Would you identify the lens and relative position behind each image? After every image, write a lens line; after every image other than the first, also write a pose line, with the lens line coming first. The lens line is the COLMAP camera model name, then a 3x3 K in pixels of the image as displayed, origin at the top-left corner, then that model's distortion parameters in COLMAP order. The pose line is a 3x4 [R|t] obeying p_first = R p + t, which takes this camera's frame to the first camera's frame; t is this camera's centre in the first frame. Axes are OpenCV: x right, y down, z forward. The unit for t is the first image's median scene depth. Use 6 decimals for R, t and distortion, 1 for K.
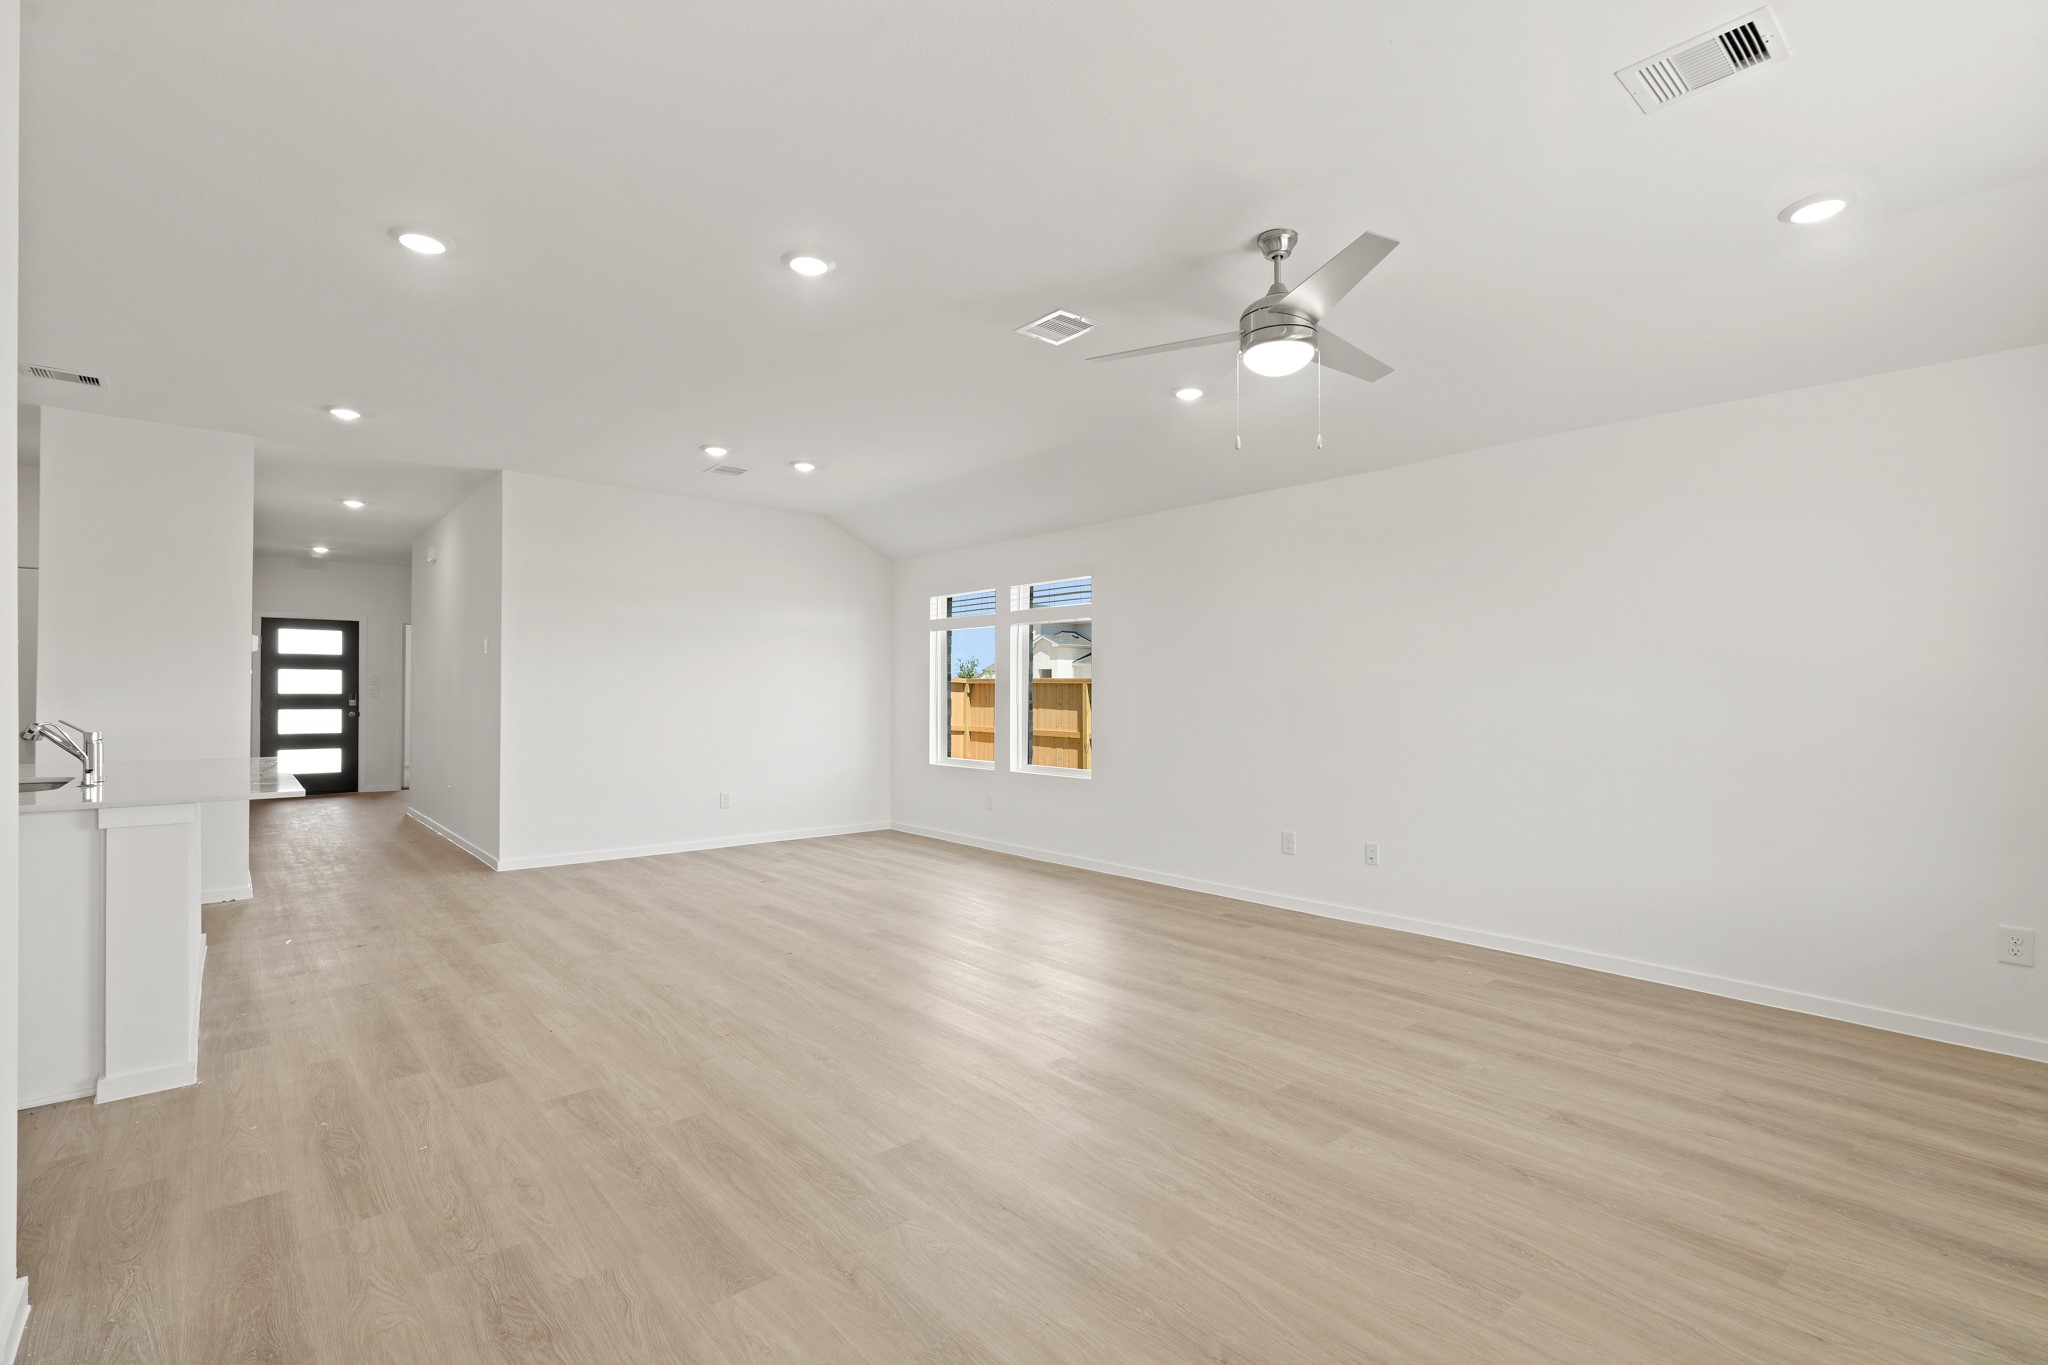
lens RADIAL K [[937.6, 0, 1018.2], [0, 937.6, 685.9], [0, 0, 1]] dist [-0.004705, 0.002465]
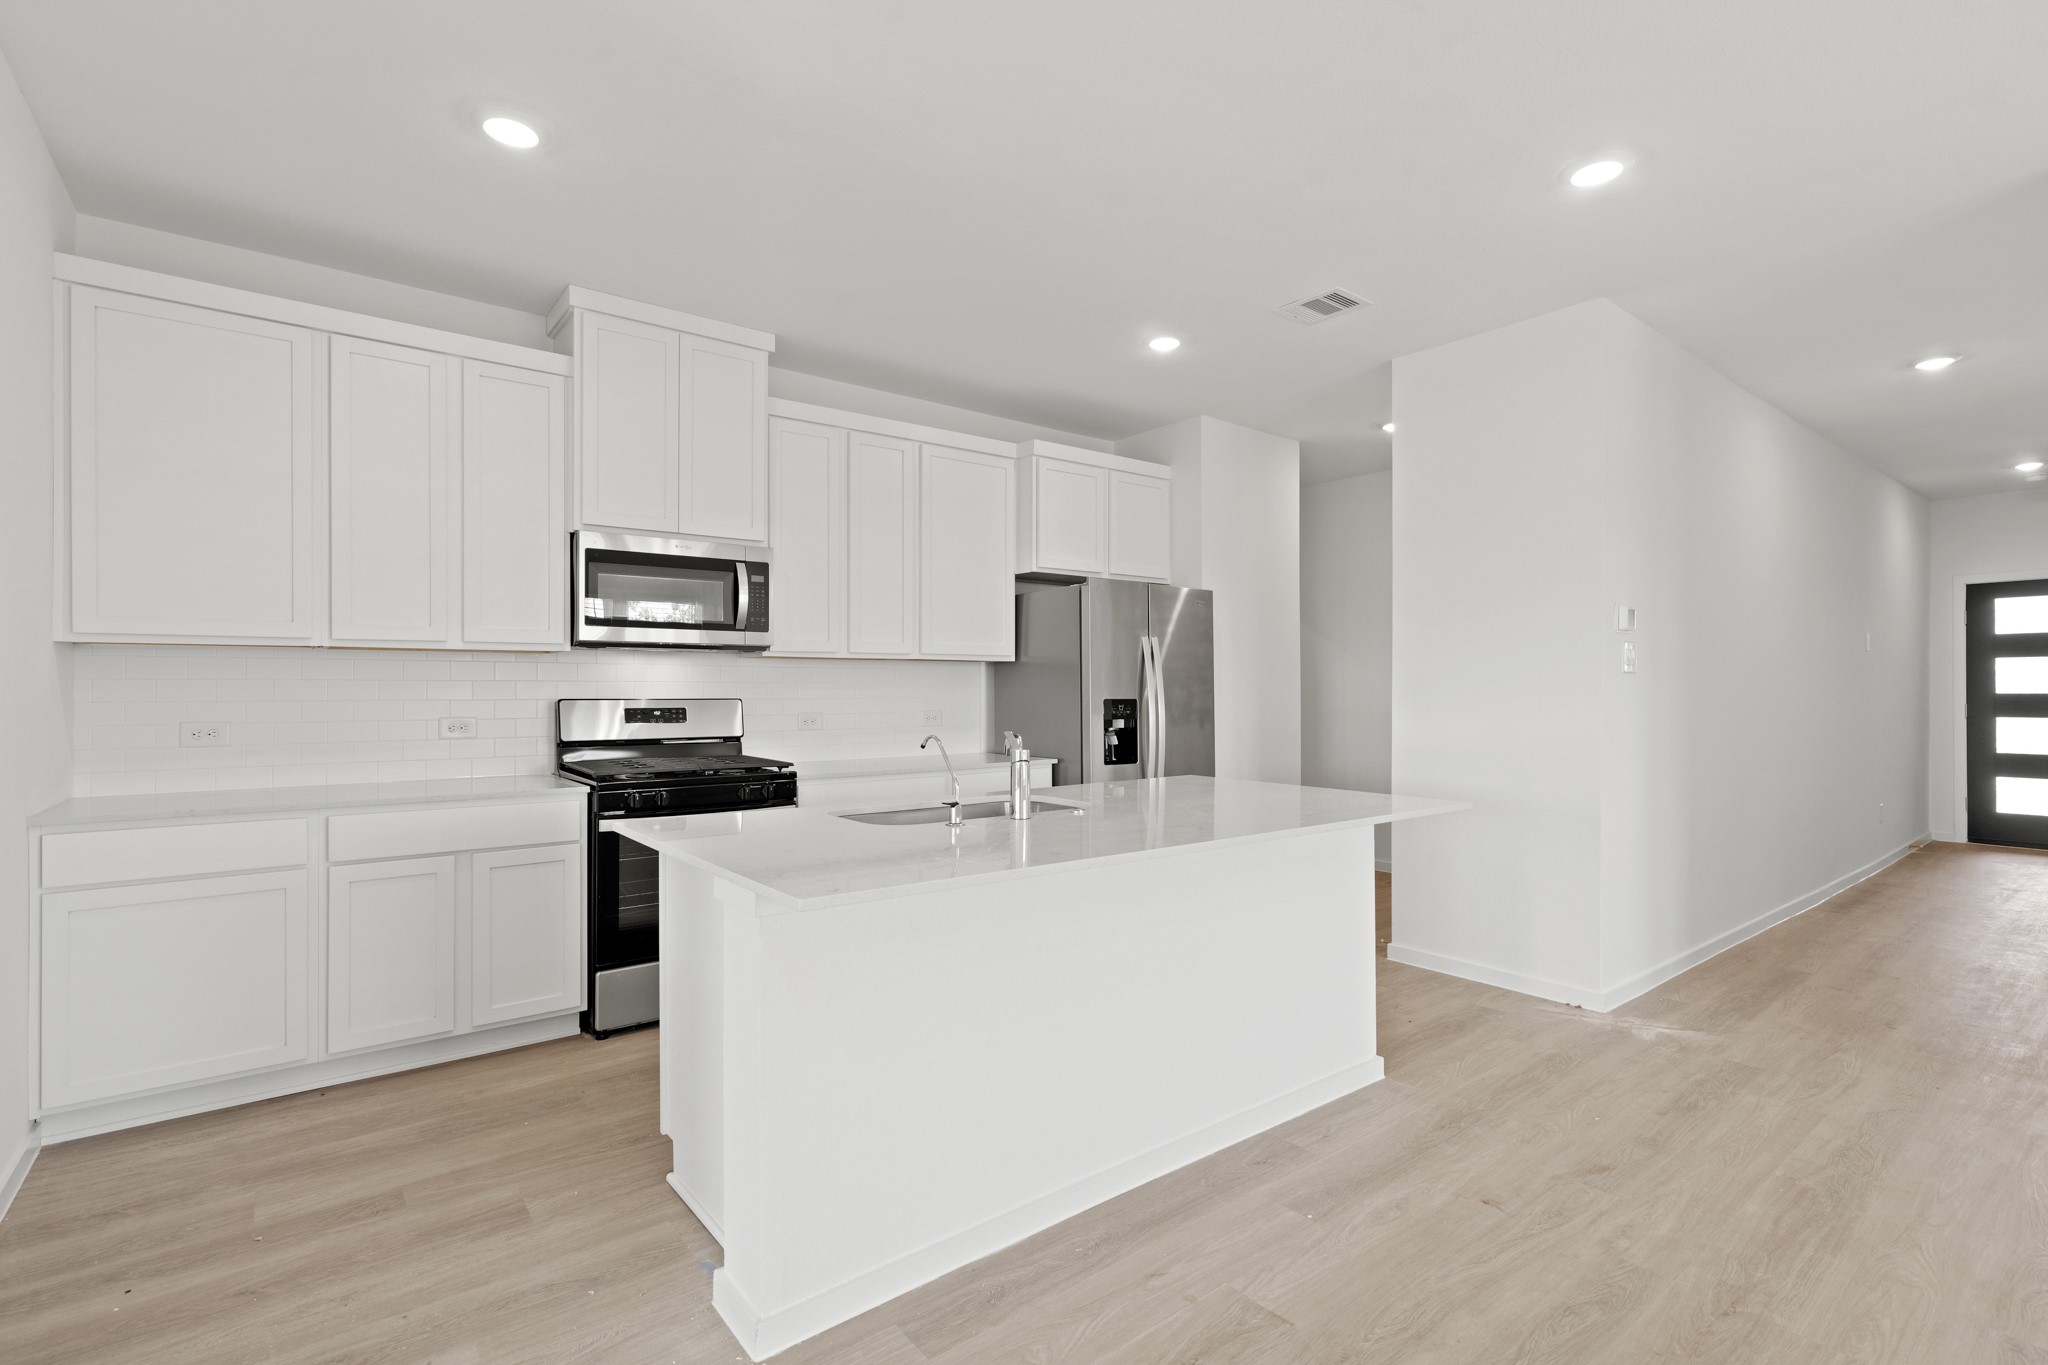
lens RADIAL K [[937.6, 0, 1038.8], [0, 937.6, 689.2], [0, 0, 1]] dist [-0.004705, 0.002465]
pose [[-0.038073, -0.002752, -0.999271, -0.229829], [0.008863, 0.999956, -0.003092, 0.003353], [0.999236, -0.008975, -0.038047, 0.930379]]
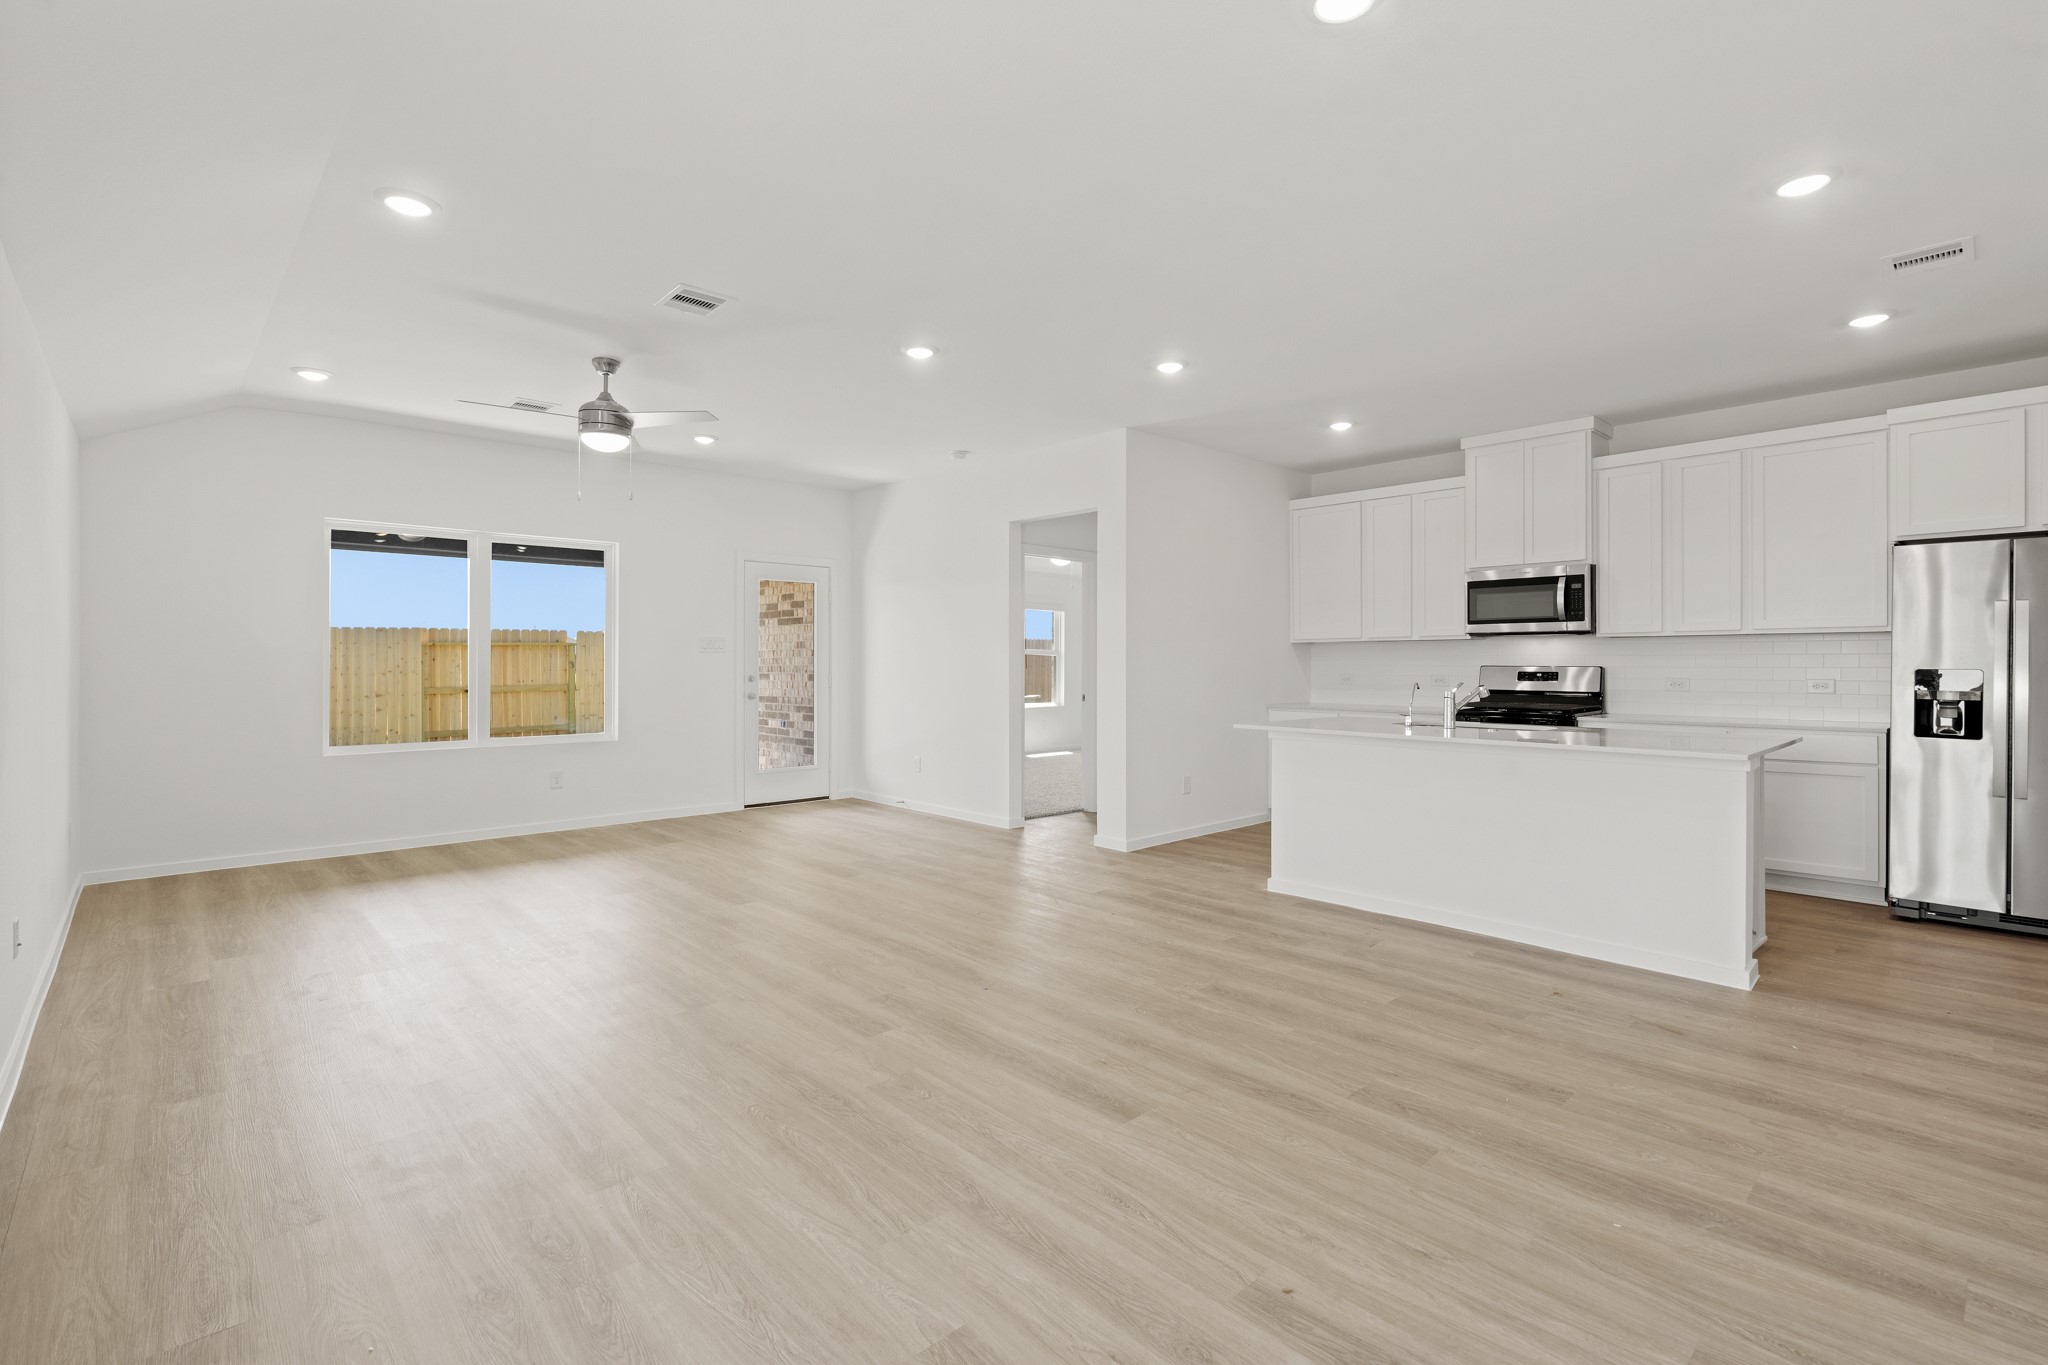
lens RADIAL K [[937.6, 0, 1025.3], [0, 937.6, 667.1], [0, 0, 1]] dist [-0.004705, 0.002465]
pose [[-0.999153, -0.003232, -0.041020, -0.281932], [-0.003080, 0.999988, -0.003759, 0.017959], [0.041031, -0.003629, -0.999151, 2.080235]]
